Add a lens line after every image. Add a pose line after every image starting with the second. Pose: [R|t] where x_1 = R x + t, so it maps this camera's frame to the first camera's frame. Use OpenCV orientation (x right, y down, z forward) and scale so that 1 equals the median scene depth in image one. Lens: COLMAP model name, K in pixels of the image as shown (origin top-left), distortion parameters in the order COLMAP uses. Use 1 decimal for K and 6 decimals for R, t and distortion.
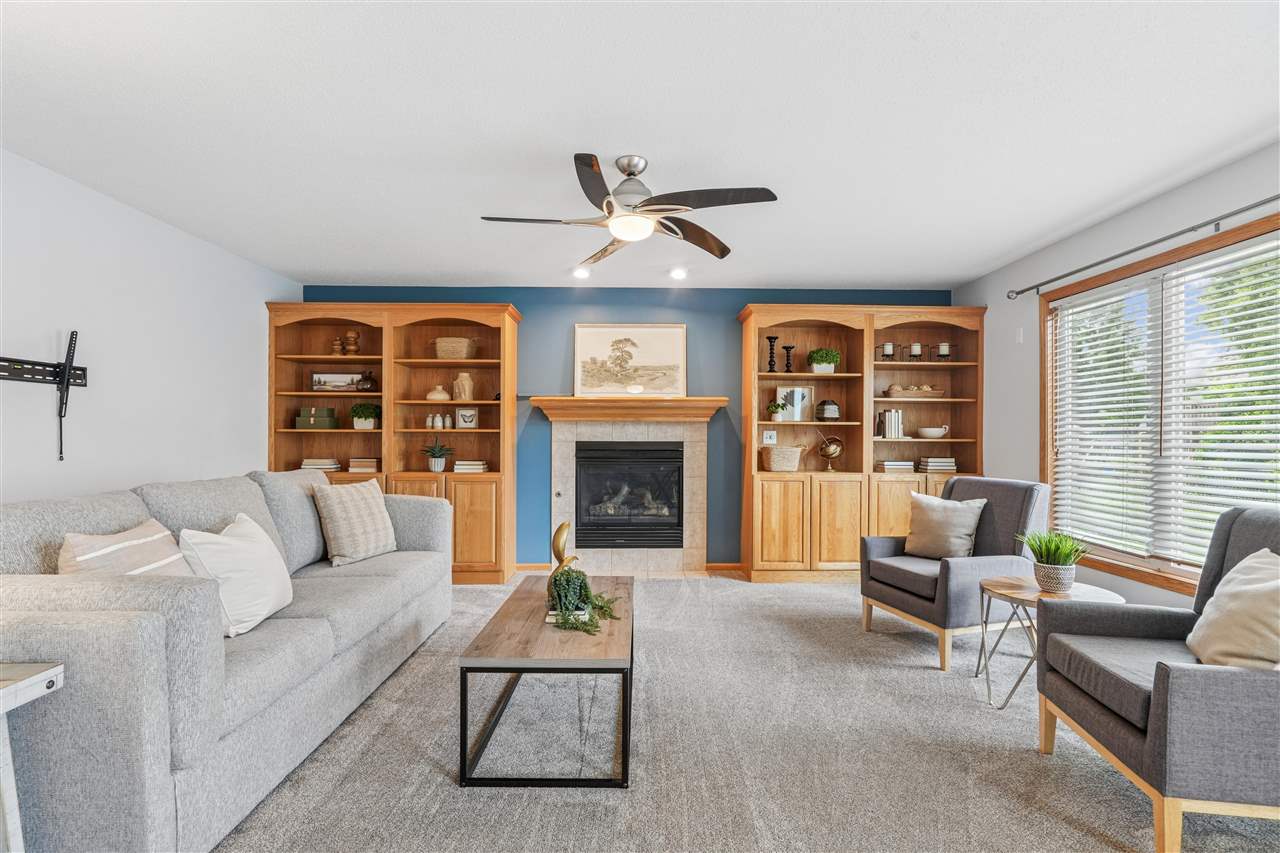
lens RADIAL K [[576.7, 0, 641.9], [0, 576.7, 432.0], [0, 0, 1]] dist [-0.003068, 0.002372]
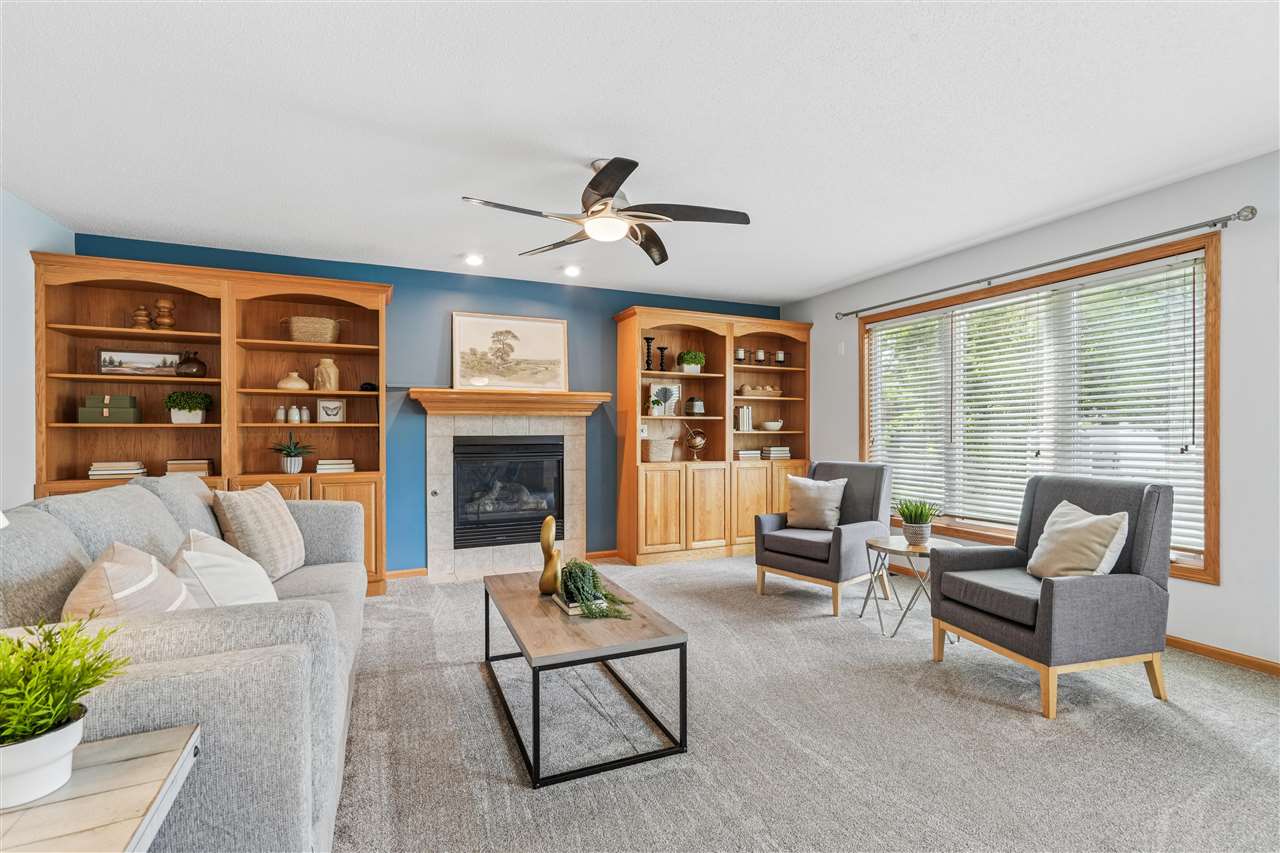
lens RADIAL K [[576.7, 0, 638.9], [0, 576.7, 427.5], [0, 0, 1]] dist [-0.003068, 0.002372]
pose [[0.918333, -0.003440, 0.395795, -0.270139], [0.002371, 0.999992, 0.003190, -0.000373], [-0.395803, -0.001991, 0.918333, 0.016674]]
